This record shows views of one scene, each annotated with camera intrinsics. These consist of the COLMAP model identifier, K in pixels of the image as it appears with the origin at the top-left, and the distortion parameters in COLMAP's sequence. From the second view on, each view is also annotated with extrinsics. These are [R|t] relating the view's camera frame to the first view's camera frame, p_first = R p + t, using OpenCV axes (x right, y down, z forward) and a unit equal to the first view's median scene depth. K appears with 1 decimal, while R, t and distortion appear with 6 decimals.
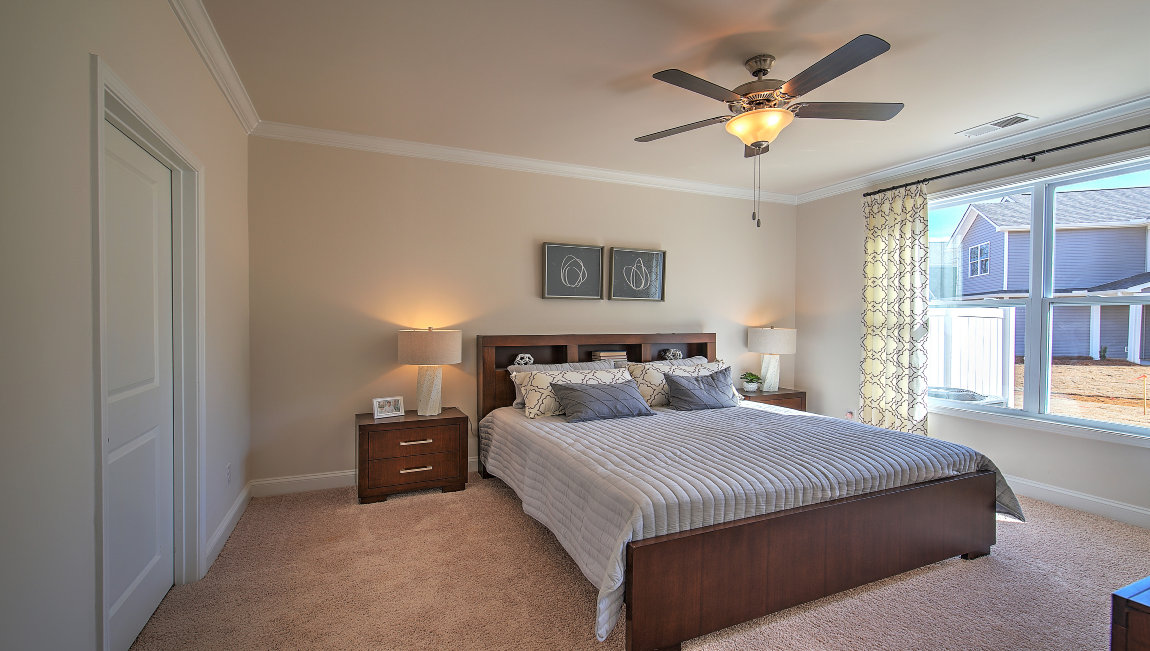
lens RADIAL K [[503.4, 0, 578.1], [0, 503.4, 323.4], [0, 0, 1]] dist [0.002594, -0.000248]
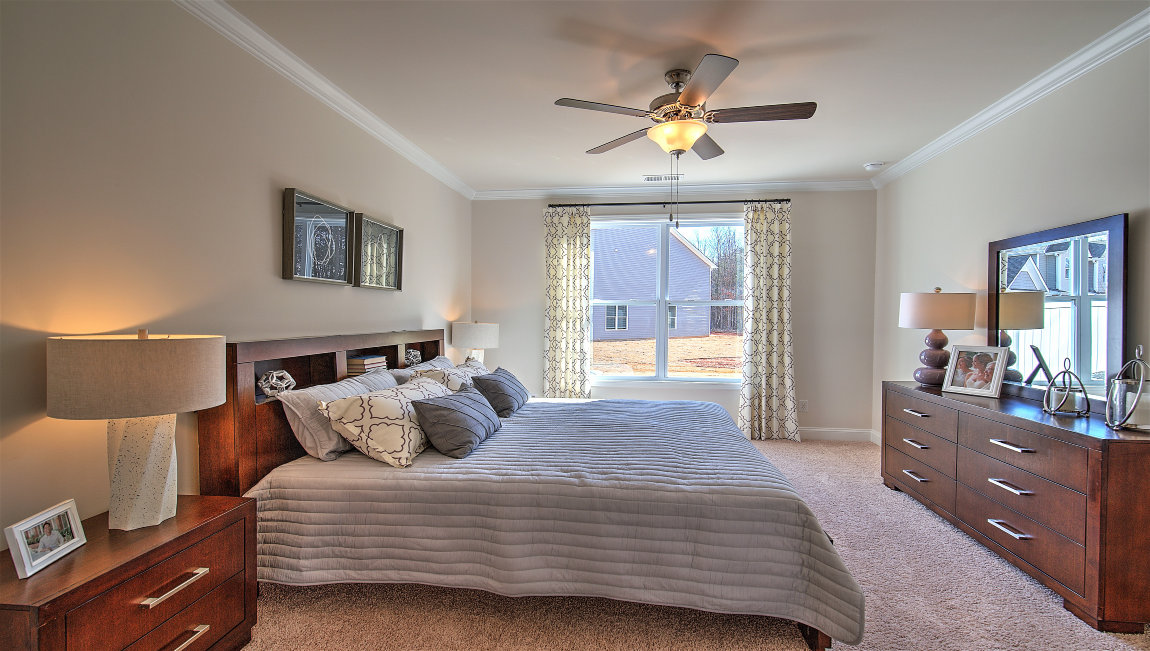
lens RADIAL K [[503.4, 0, 578.1], [0, 503.4, 323.4], [0, 0, 1]] dist [0.002594, -0.000248]
pose [[0.514721, -0.014530, 0.857235, -0.414475], [0.000291, 0.999859, 0.016772, -0.005708], [-0.857358, -0.008384, 0.514652, 0.367545]]
